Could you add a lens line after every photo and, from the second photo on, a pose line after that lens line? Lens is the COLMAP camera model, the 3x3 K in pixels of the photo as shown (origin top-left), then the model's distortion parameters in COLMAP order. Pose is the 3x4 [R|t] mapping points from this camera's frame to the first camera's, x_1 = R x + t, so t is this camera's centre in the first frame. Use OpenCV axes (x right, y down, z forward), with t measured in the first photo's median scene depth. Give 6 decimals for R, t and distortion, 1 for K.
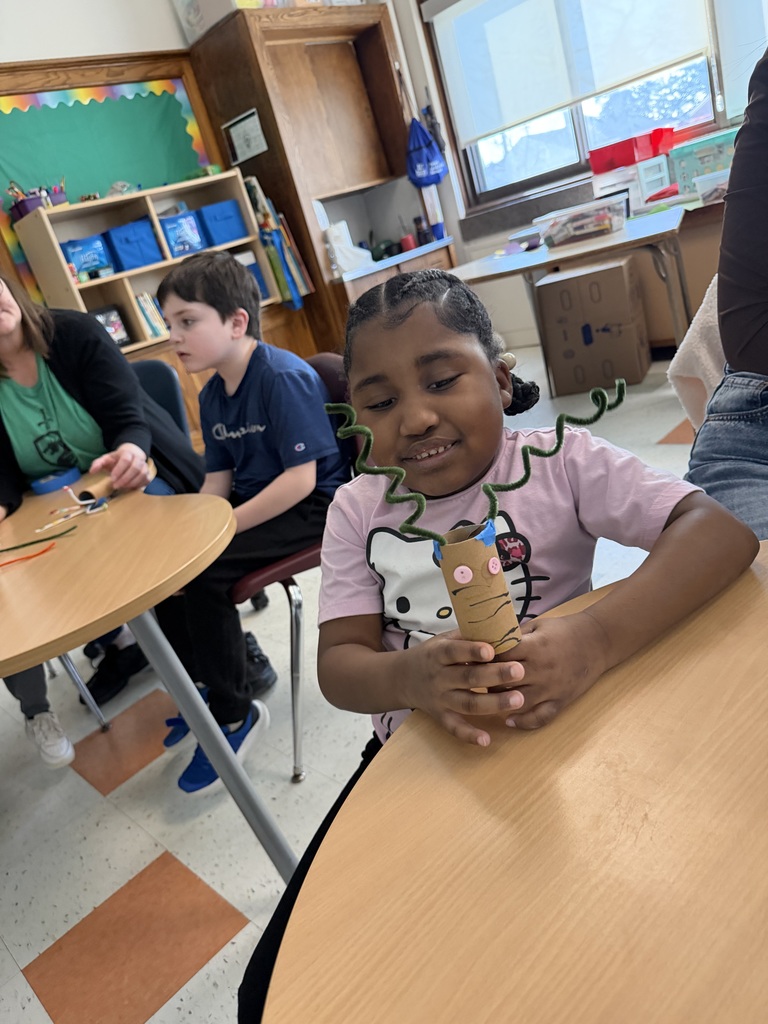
lens RADIAL K [[741.5, 0, 384.0], [0, 741.5, 512.0], [0, 0, 1]] dist [0.000074, 0.004520]
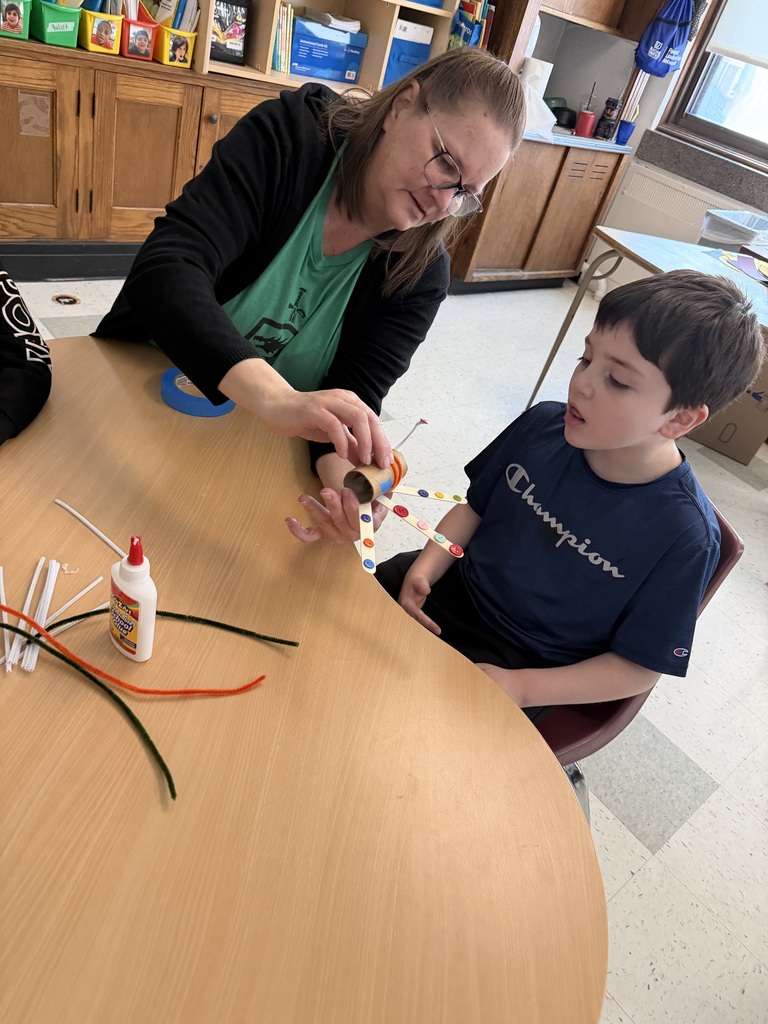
lens RADIAL K [[772.0, 0, 384.0], [0, 772.0, 512.0], [0, 0, 1]] dist [0.007840, 0.000771]
pose [[0.851616, 0.459511, 0.252191, -0.170172], [-0.508587, 0.840810, 0.185412, -0.058360], [-0.126846, -0.286161, 0.949748, 0.124182]]
